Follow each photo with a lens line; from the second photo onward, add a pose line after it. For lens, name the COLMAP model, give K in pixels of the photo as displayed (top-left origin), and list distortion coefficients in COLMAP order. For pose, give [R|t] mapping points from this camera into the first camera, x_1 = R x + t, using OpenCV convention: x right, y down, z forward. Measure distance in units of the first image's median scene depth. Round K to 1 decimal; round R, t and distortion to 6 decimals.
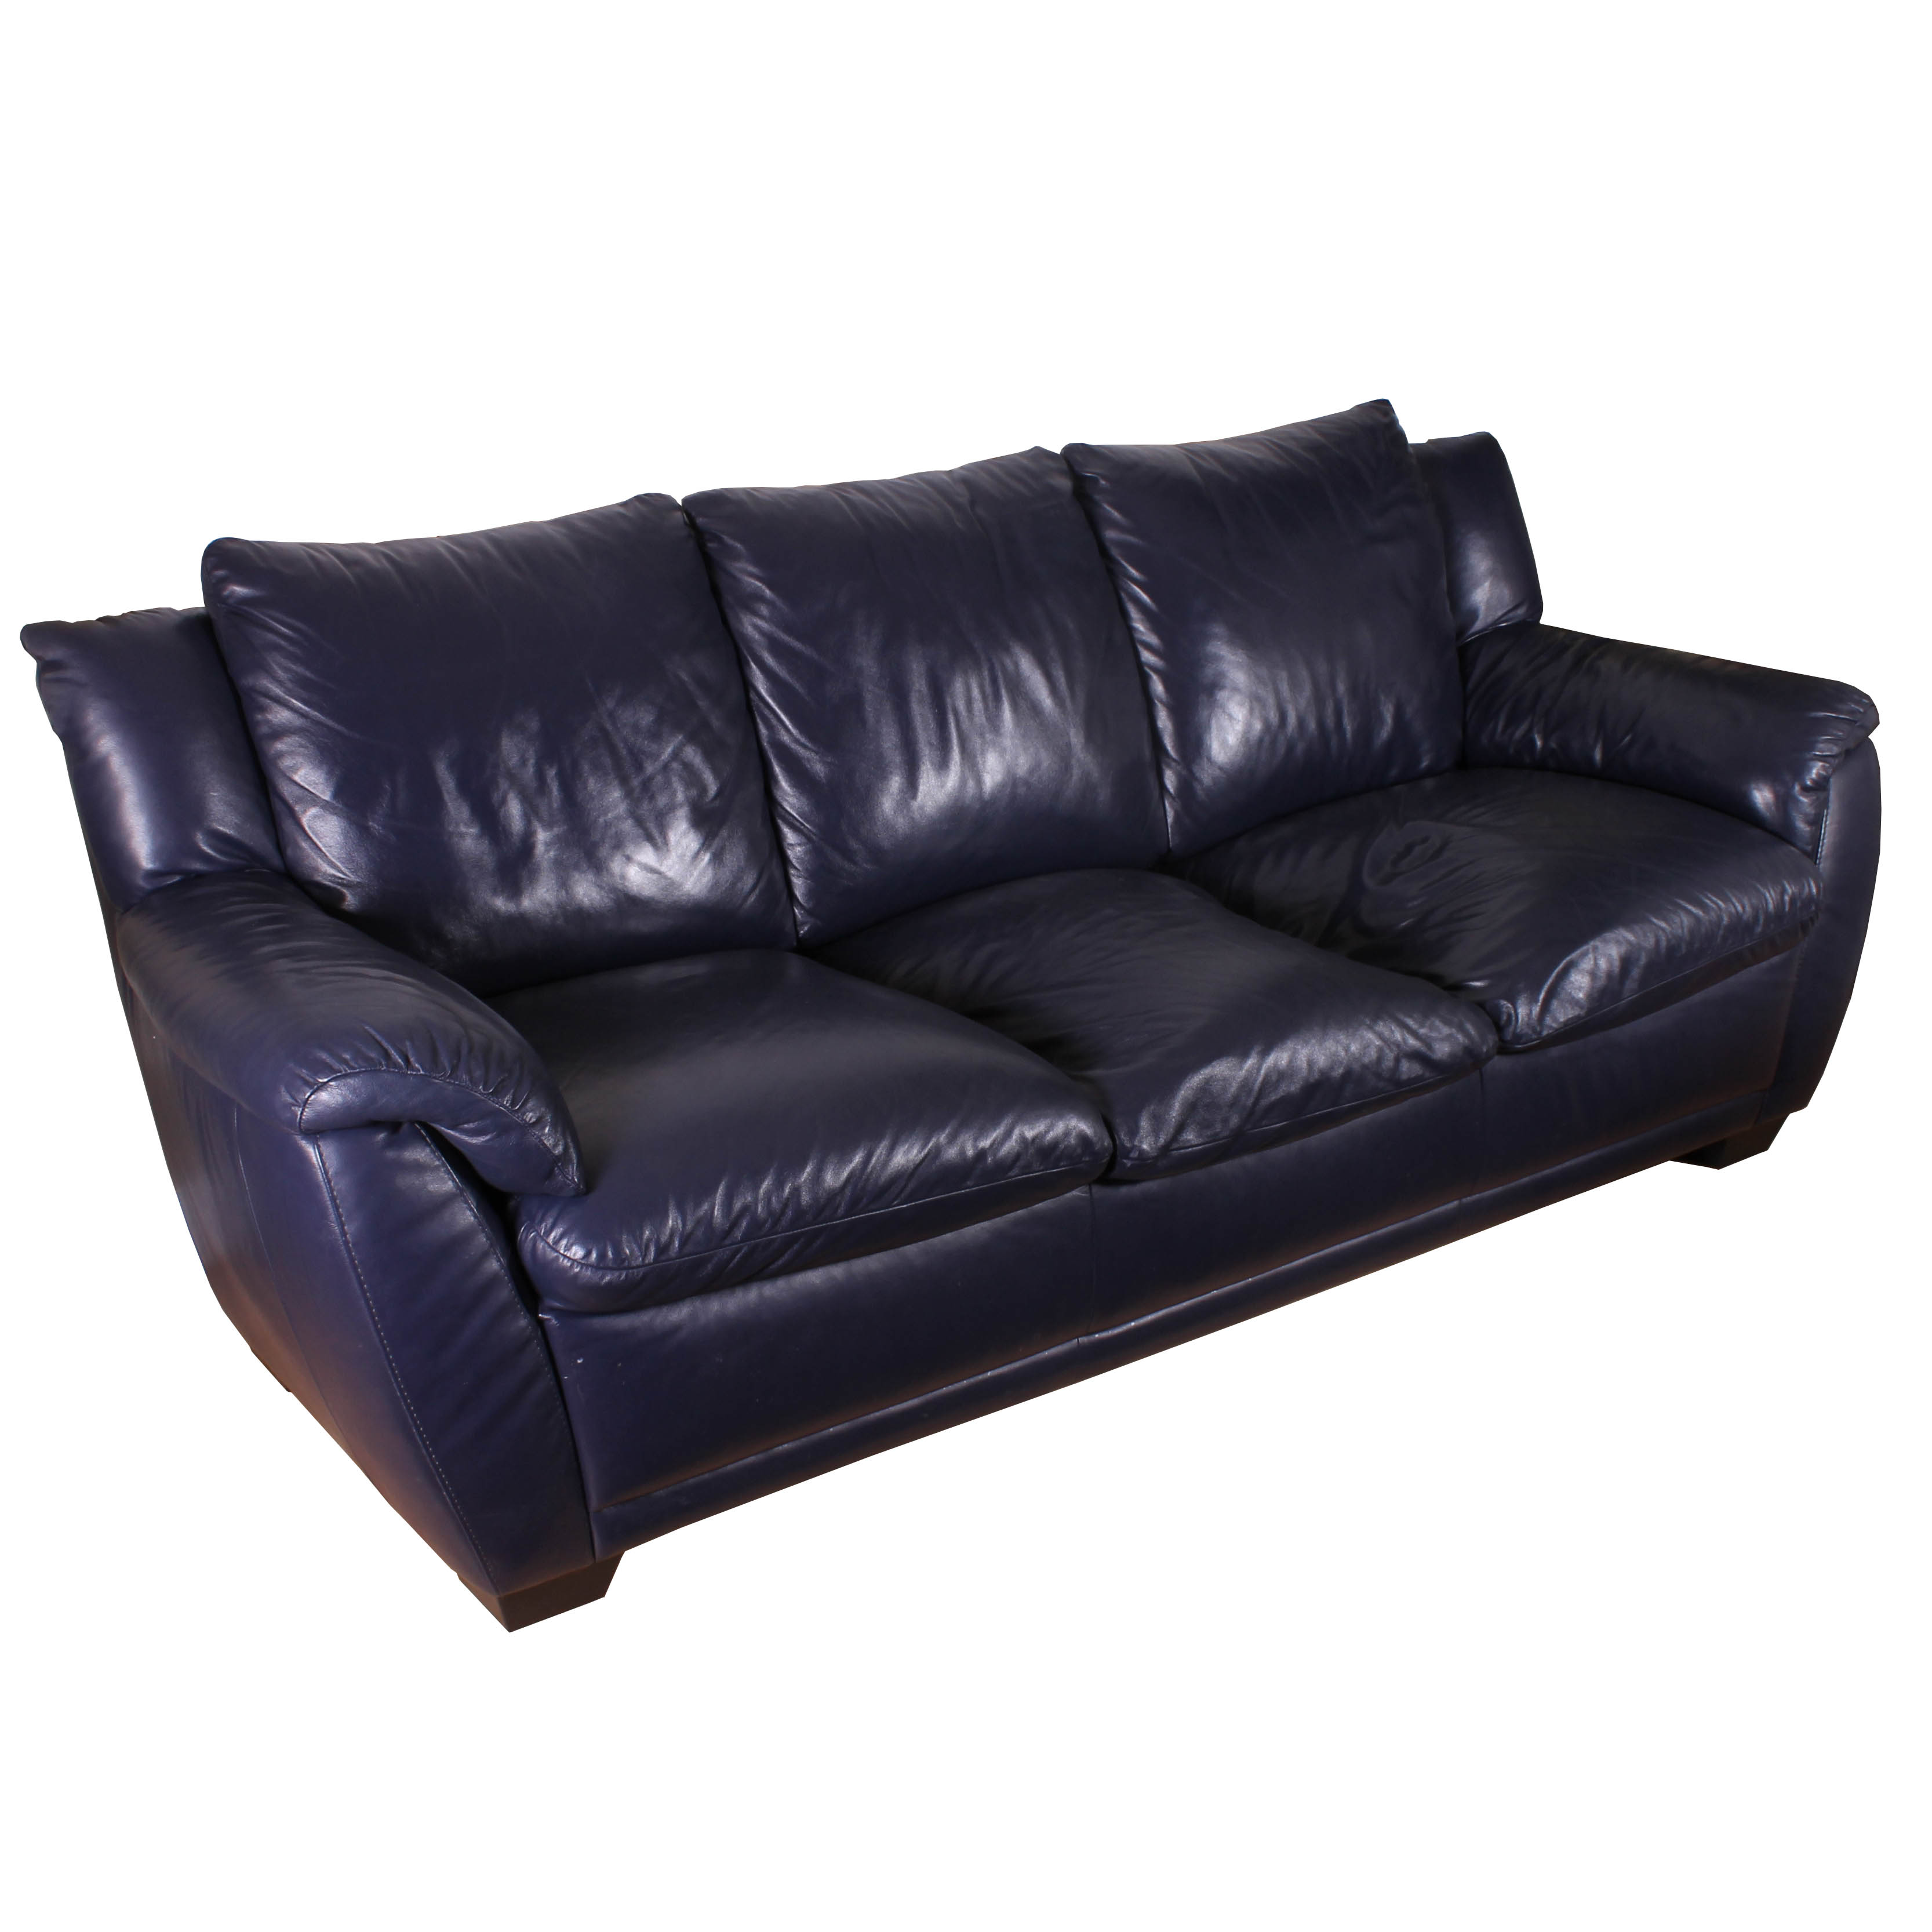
lens RADIAL K [[2521.2, 0, 967.4], [0, 2521.2, 953.1], [0, 0, 1]] dist [-0.058733, 0.000000]
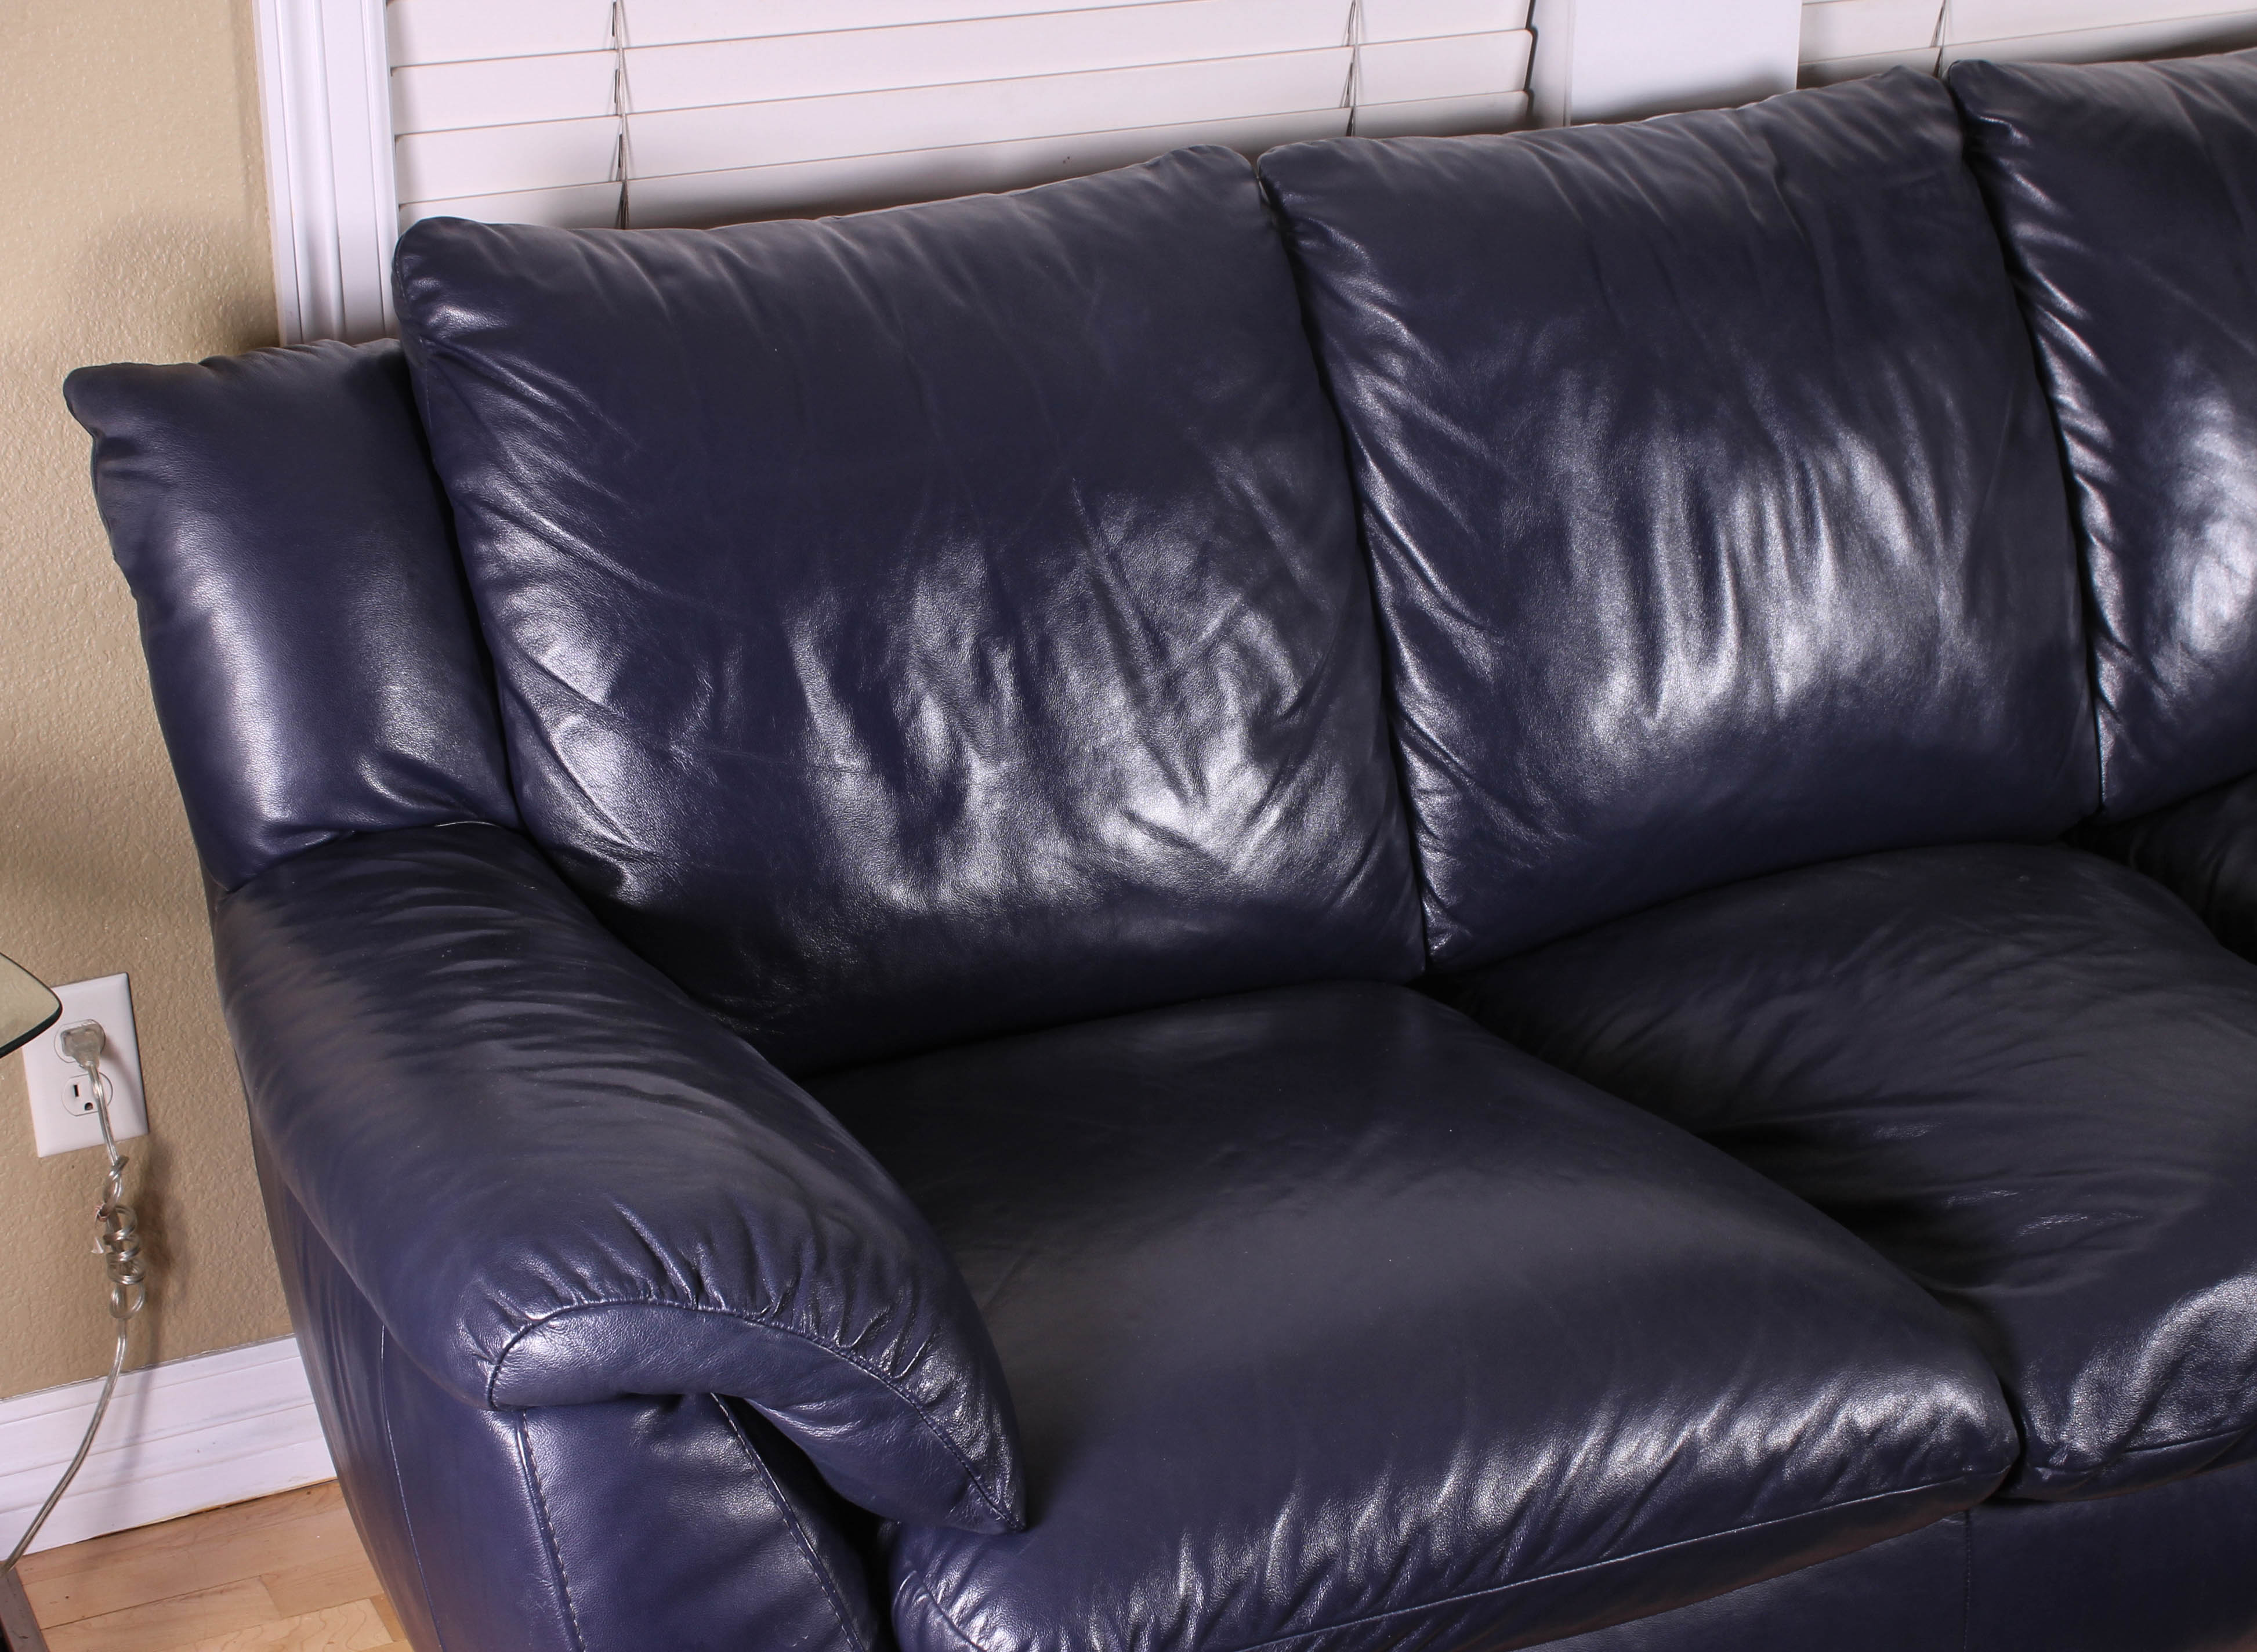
lens RADIAL K [[3735.9, 0, 1125.2], [0, 3735.9, 827.5], [0, 0, 1]] dist [-0.007949, 0.000000]
pose [[0.990211, 0.051343, -0.129789, -0.031014], [-0.047552, 0.998352, 0.032139, -0.064187], [0.131226, -0.025653, 0.991021, 0.194434]]
